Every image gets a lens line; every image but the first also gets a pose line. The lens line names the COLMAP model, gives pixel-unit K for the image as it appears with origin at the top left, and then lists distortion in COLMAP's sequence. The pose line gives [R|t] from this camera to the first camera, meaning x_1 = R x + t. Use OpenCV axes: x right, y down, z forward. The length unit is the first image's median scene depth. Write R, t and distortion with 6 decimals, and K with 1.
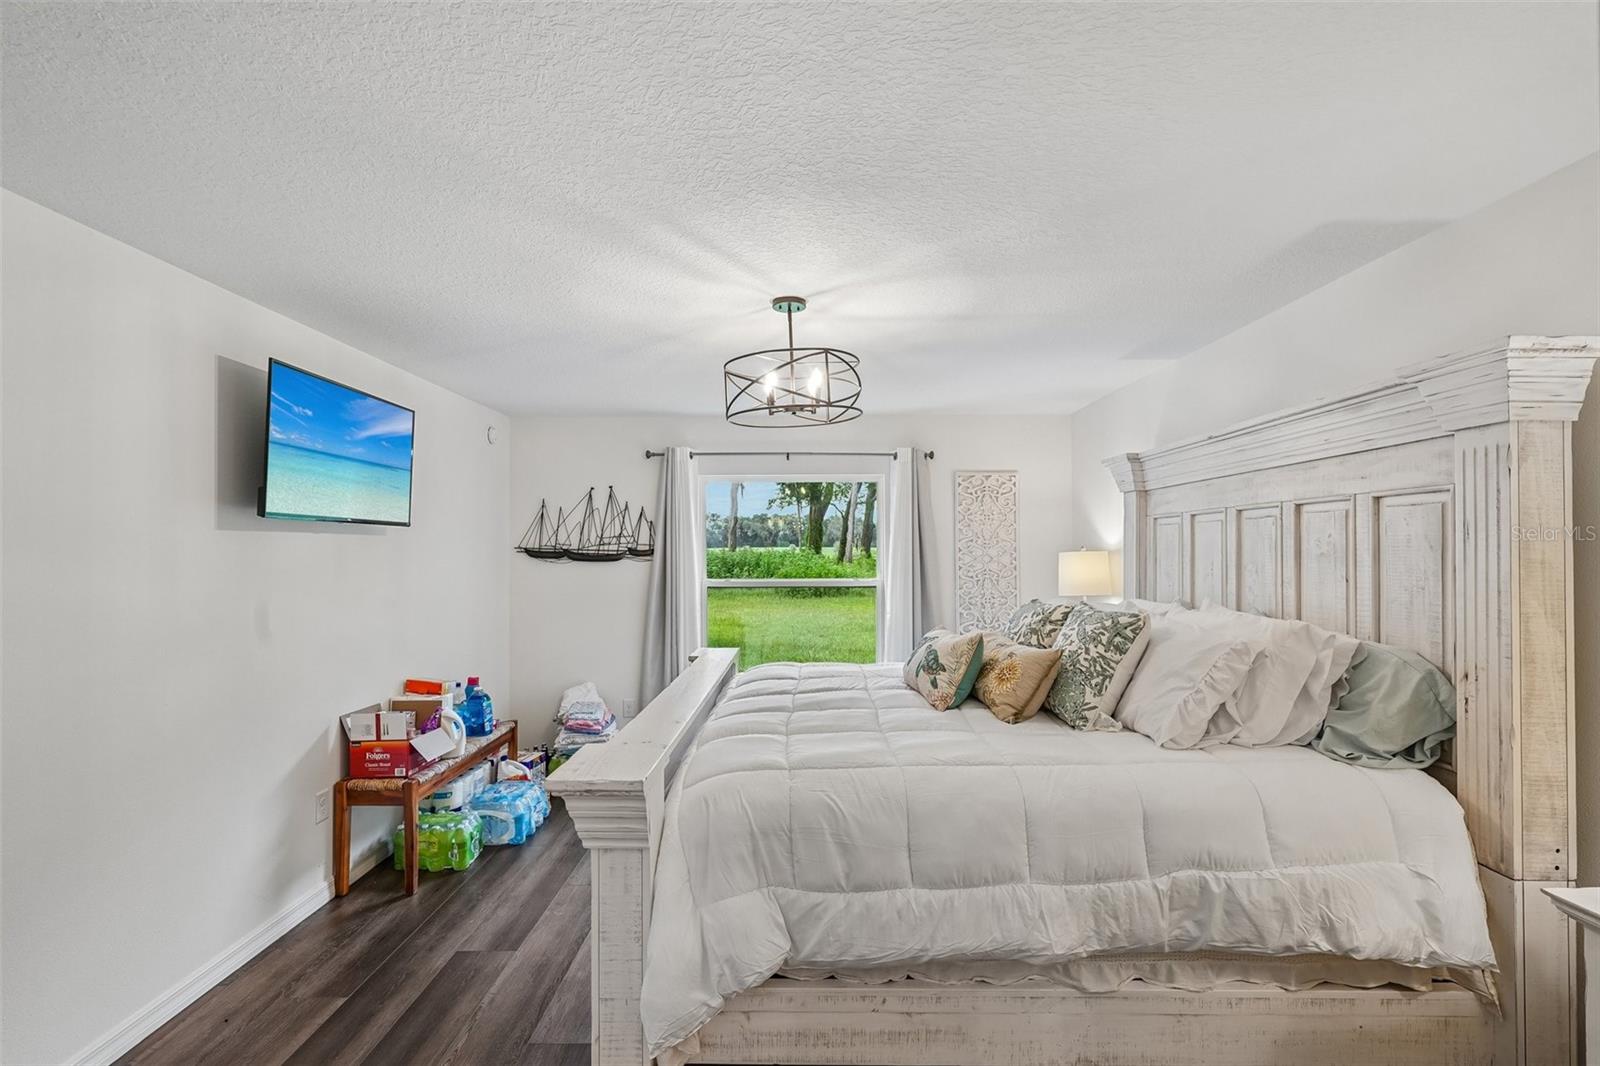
lens RADIAL K [[729.8, 0, 800.3], [0, 729.8, 541.1], [0, 0, 1]] dist [-0.002912, 0.000086]
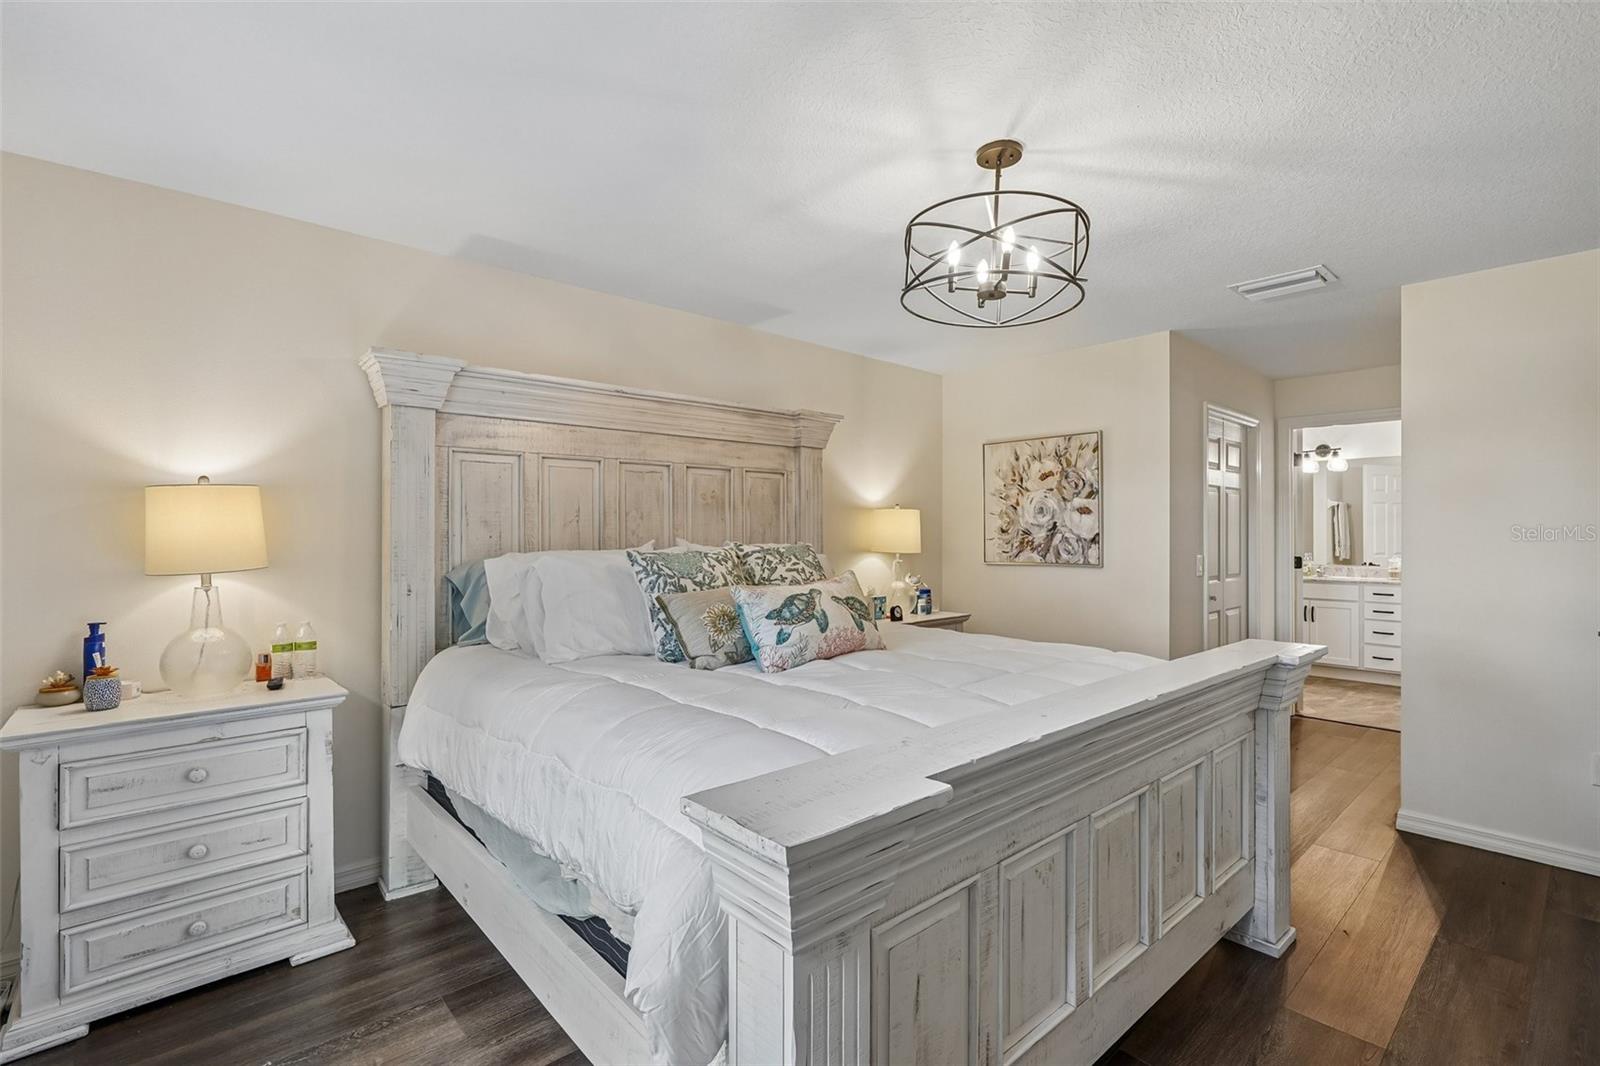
lens RADIAL K [[729.8, 0, 797.7], [0, 729.8, 529.3], [0, 0, 1]] dist [-0.002912, 0.000086]
pose [[-0.674275, -0.007332, 0.738444, -0.519045], [-0.017182, 0.999836, -0.005761, 0.078828], [-0.738280, -0.016572, -0.674291, 1.977586]]
